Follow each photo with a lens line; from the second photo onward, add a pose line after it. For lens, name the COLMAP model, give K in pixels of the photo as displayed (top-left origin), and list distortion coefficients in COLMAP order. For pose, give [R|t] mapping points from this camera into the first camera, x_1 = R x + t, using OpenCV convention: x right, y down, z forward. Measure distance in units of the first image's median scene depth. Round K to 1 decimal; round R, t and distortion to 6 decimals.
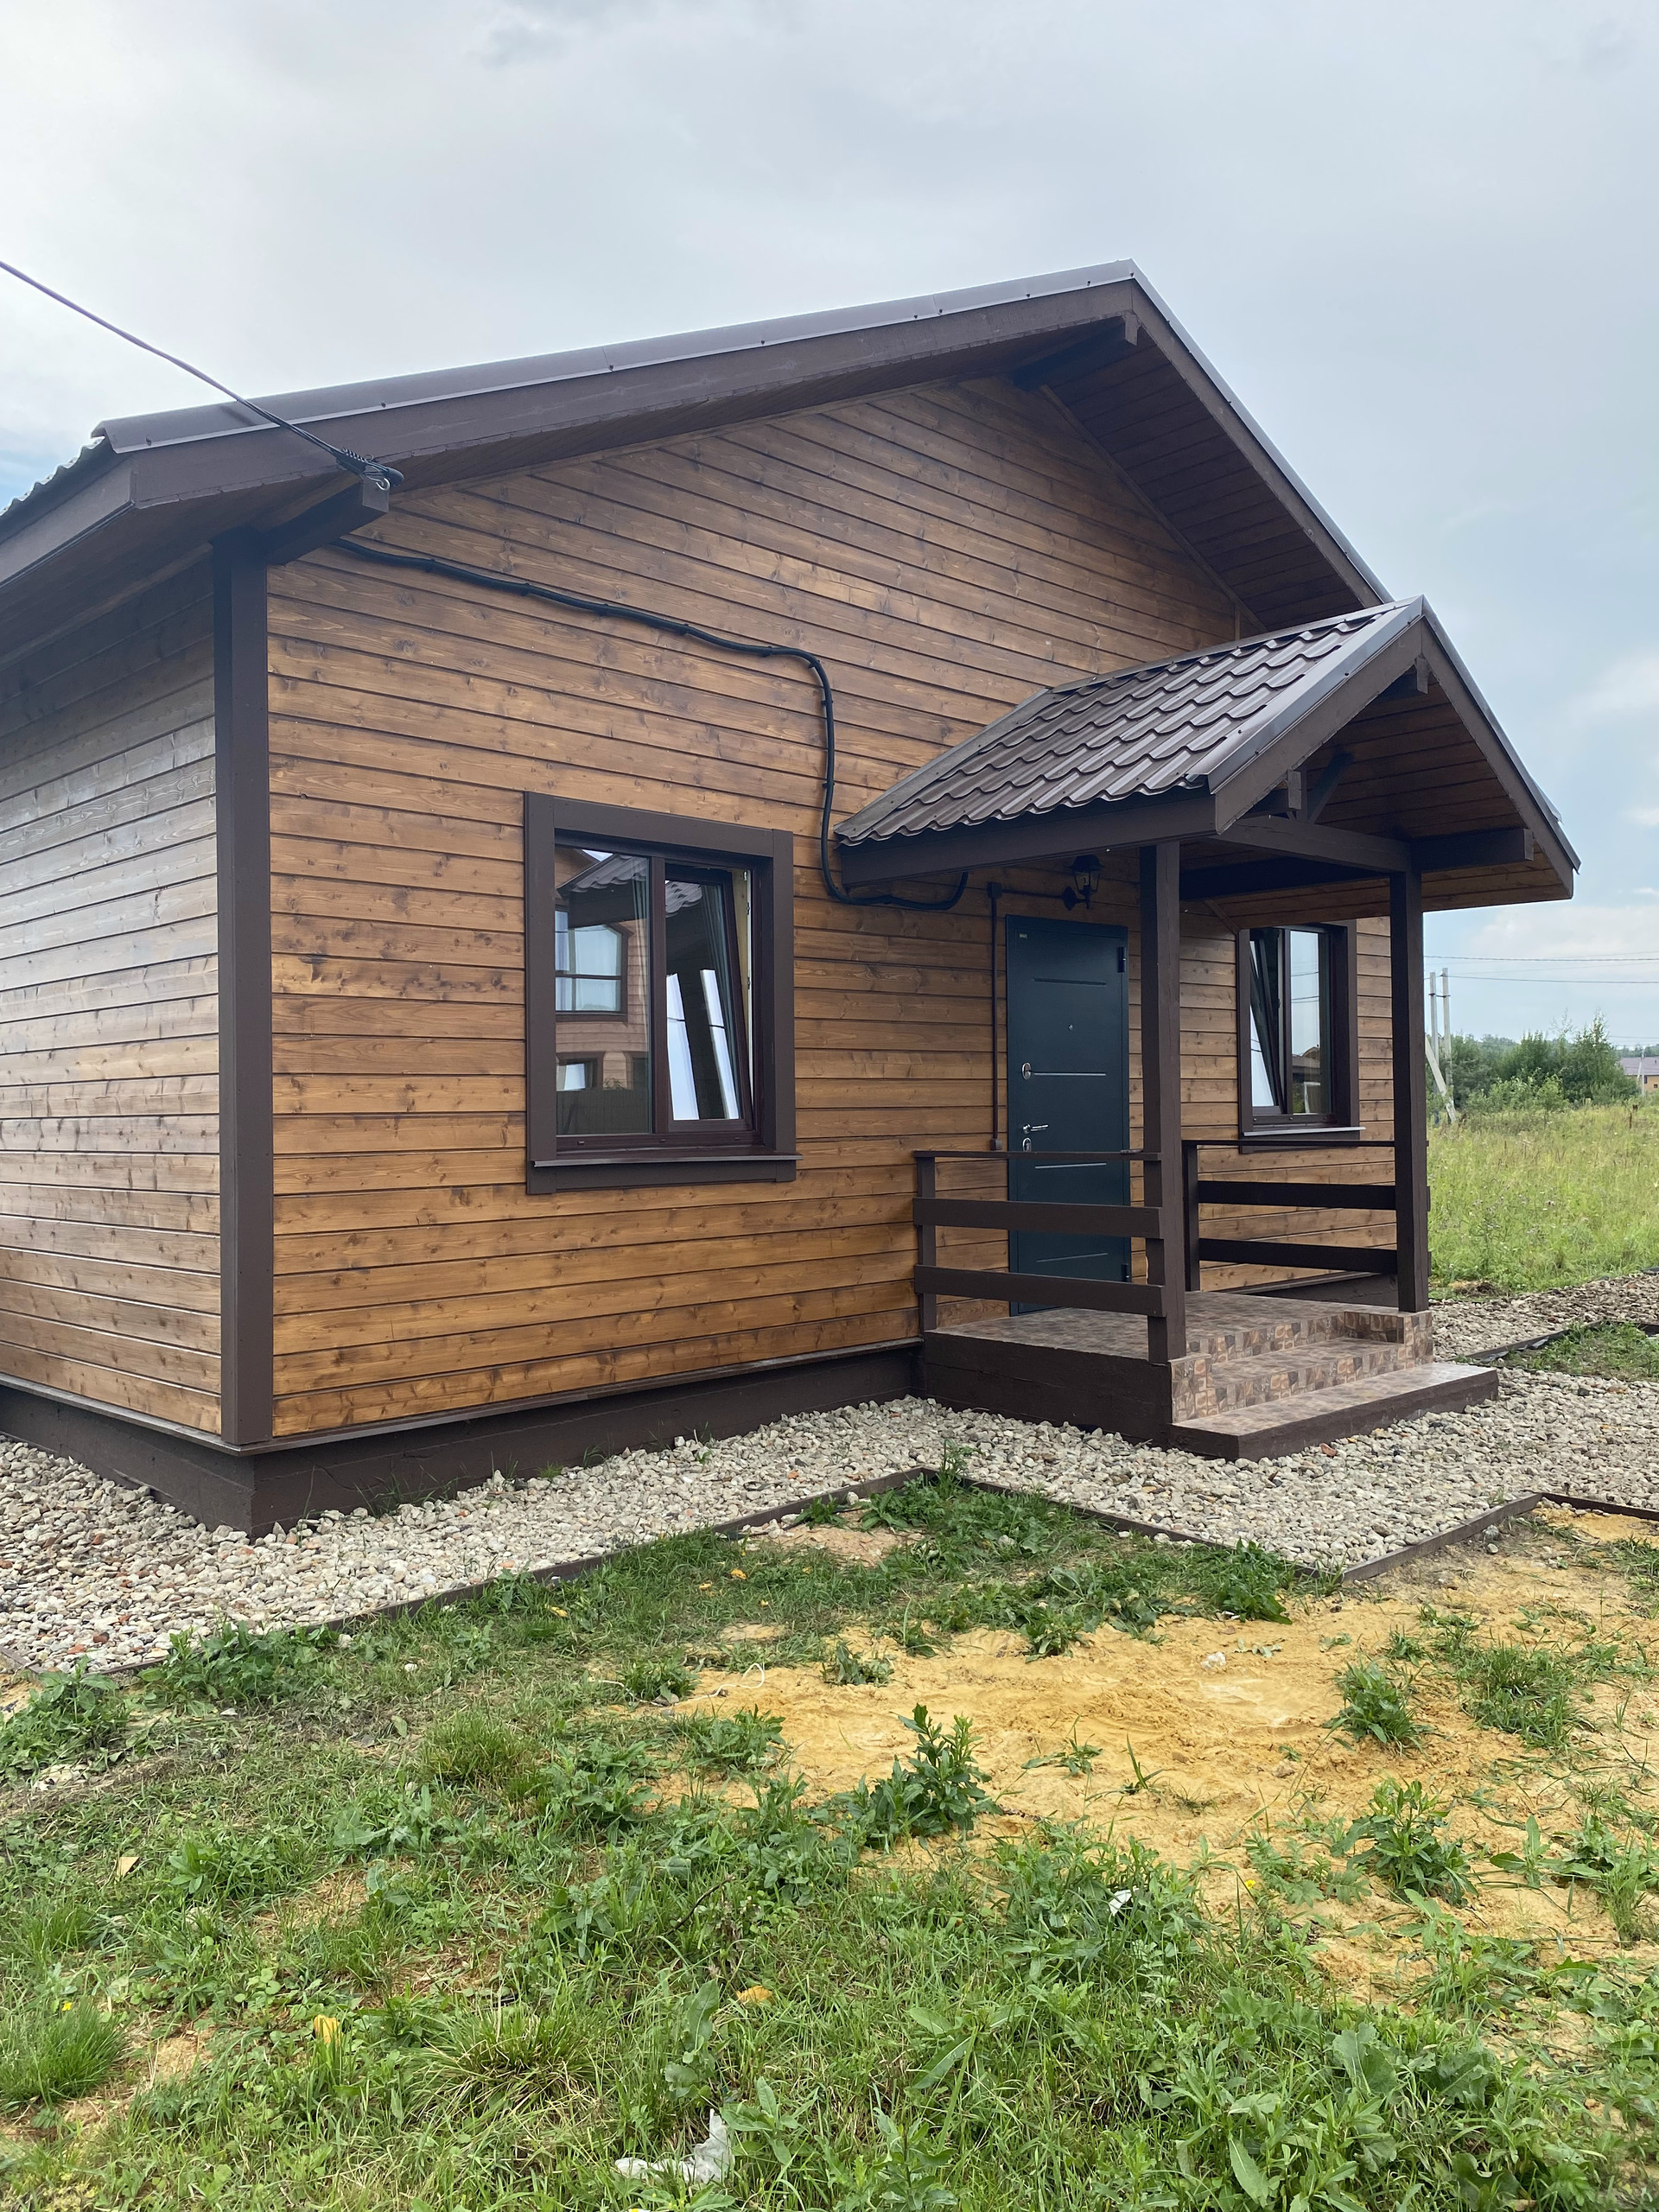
lens RADIAL K [[1688.9, 0, 830.1], [0, 1688.9, 1096.0], [0, 0, 1]] dist [0.060032, -0.051761]
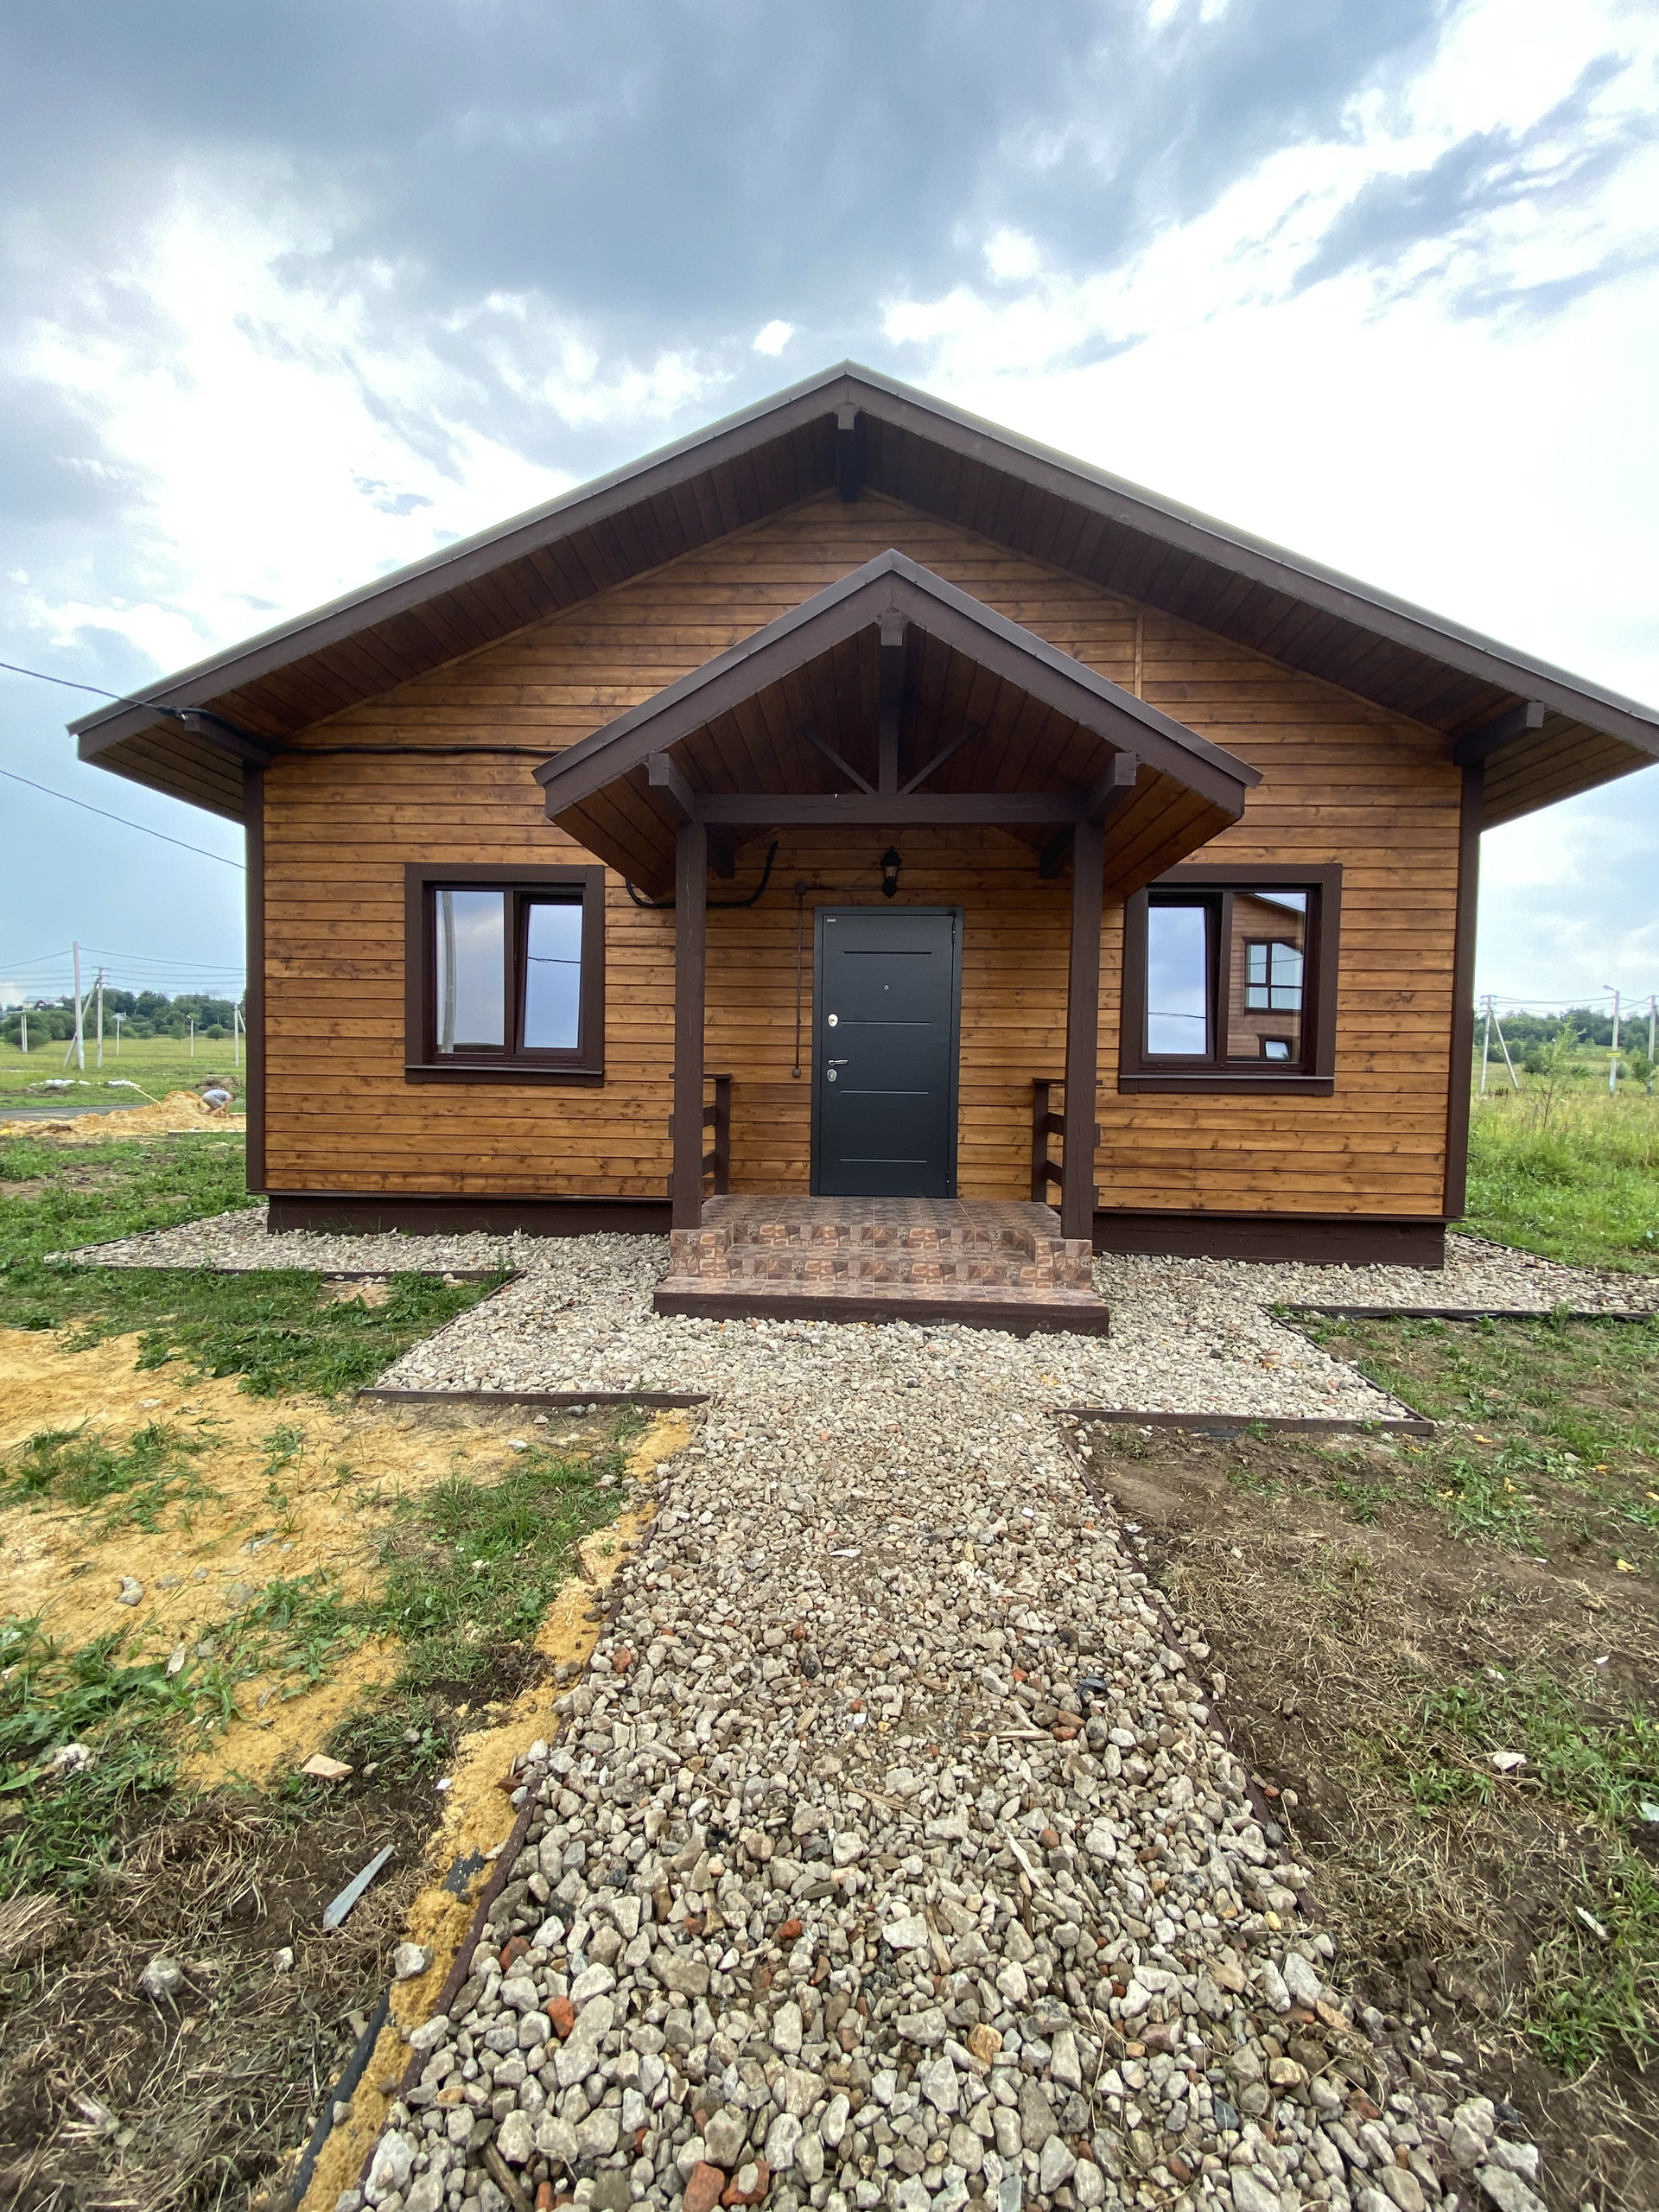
lens RADIAL K [[906.0, 0, 827.1], [0, 906.0, 1129.5], [0, 0, 1]] dist [-0.001242, -0.002843]
pose [[0.677870, 0.066633, -0.732156, 0.859866], [-0.023622, 0.997344, 0.068897, 0.029509], [0.734802, -0.029408, 0.677643, 0.662511]]
